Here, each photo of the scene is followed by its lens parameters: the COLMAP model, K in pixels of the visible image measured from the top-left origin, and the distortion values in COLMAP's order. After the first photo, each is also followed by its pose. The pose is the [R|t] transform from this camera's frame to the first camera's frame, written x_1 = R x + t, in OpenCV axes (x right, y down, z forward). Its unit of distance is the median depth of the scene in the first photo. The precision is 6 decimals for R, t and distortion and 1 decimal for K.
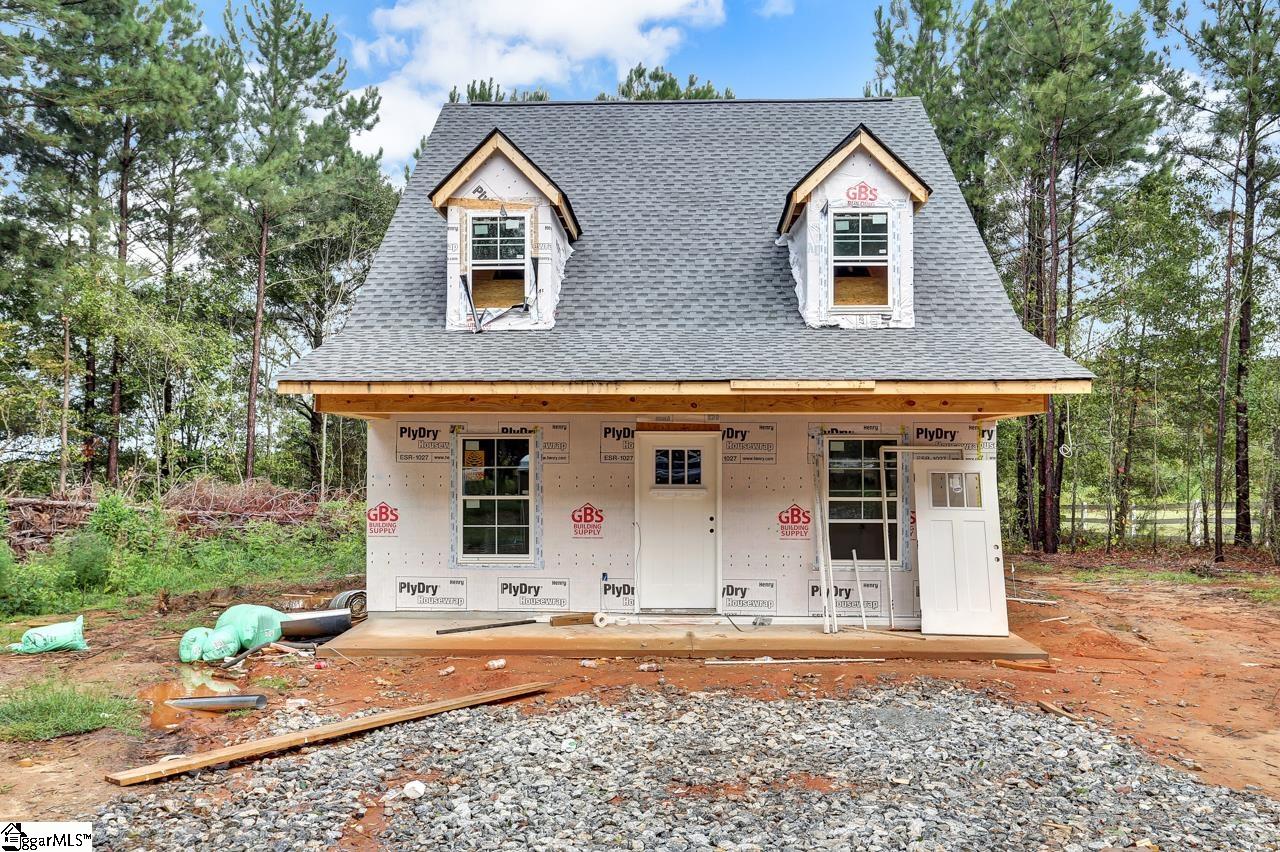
lens RADIAL K [[1062.6, 0, 623.4], [0, 1062.6, 458.2], [0, 0, 1]] dist [0.053792, -0.036187]
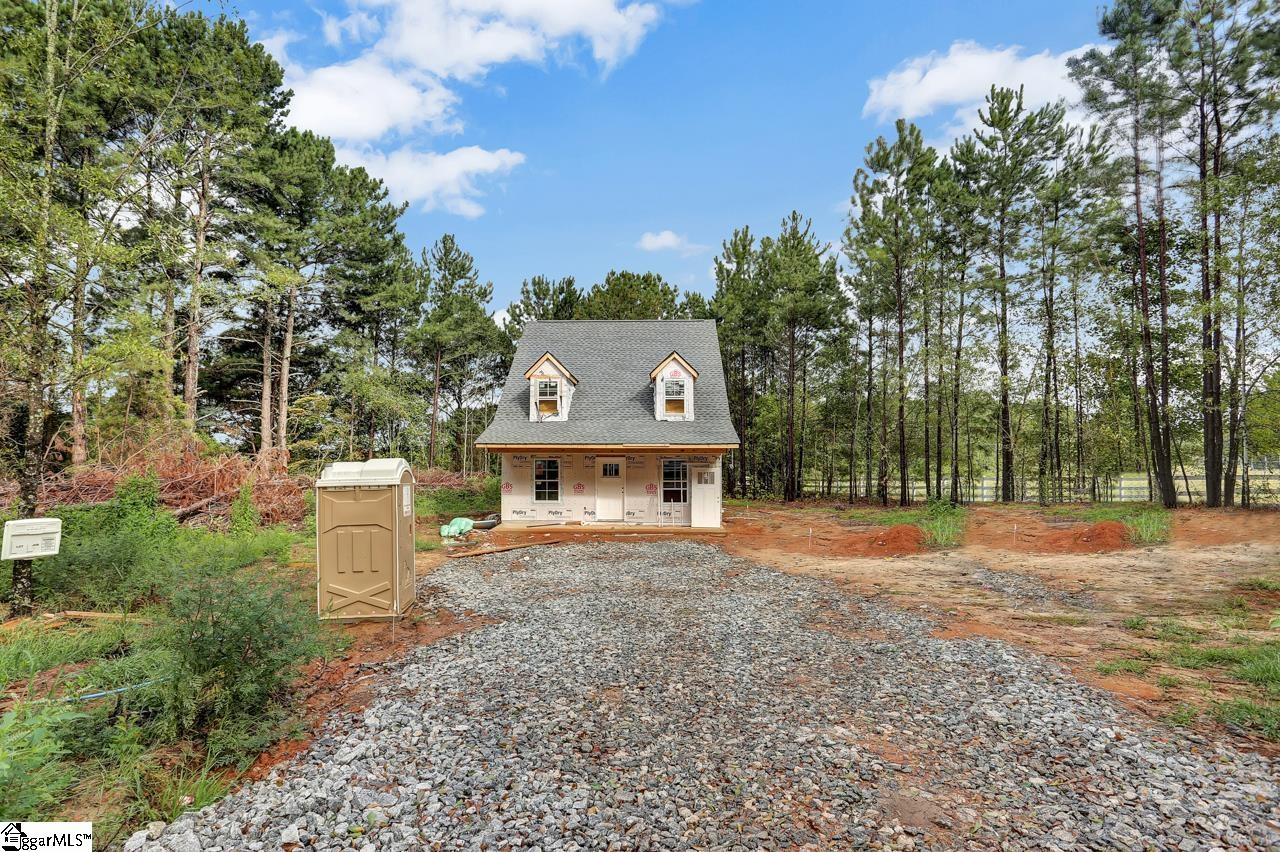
lens RADIAL K [[624.7, 0, 649.7], [0, 624.7, 445.4], [0, 0, 1]] dist [-0.027478, 0.009324]
pose [[0.998977, 0.001930, 0.045182, 0.078616], [-0.001776, 0.999992, -0.003443, -0.051468], [-0.045188, 0.003360, 0.998973, -0.673824]]
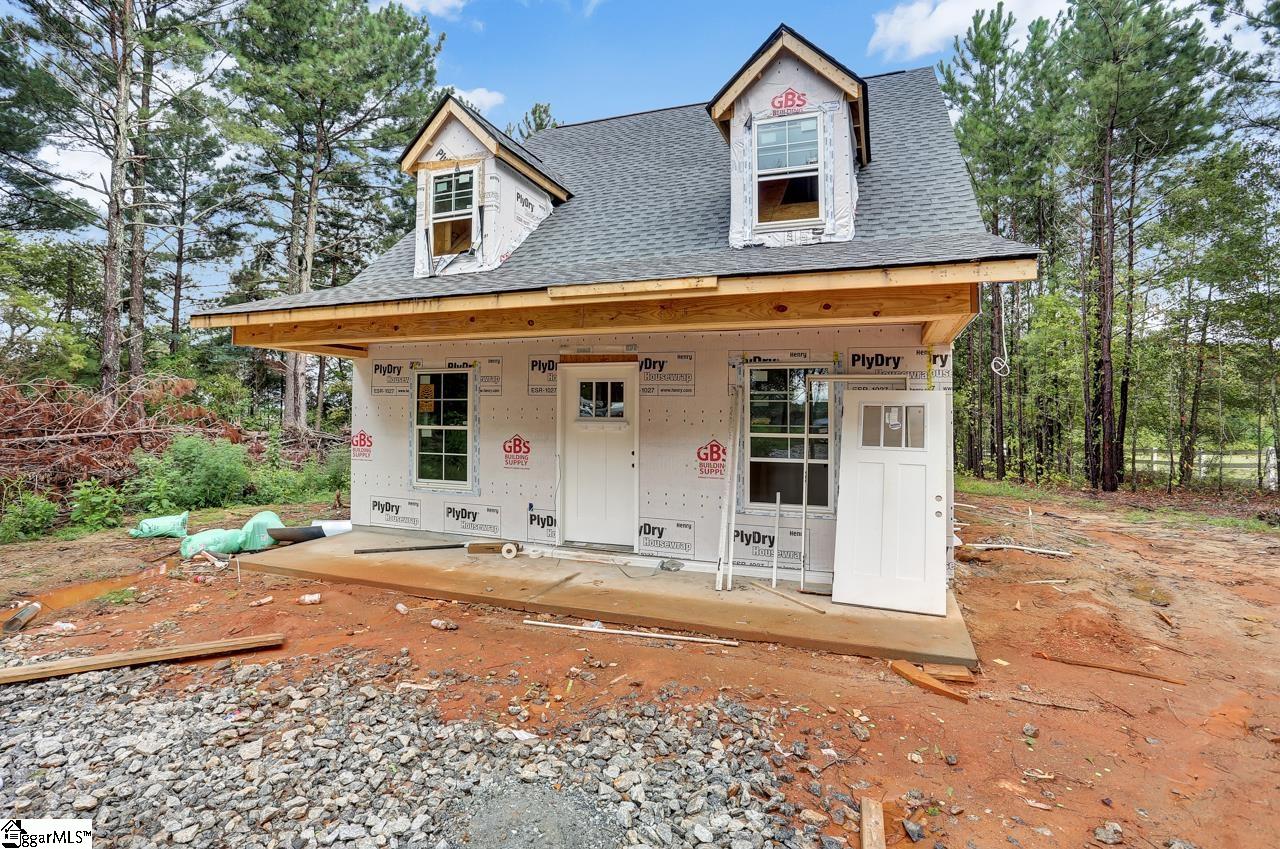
lens RADIAL K [[624.7, 0, 626.4], [0, 624.7, 397.3], [0, 0, 1]] dist [-0.027478, 0.009324]
pose [[0.947112, -0.000719, -0.320902, 0.260930], [-0.007595, 0.999667, -0.024658, 0.020300], [0.320813, 0.025791, 0.946791, 0.458505]]
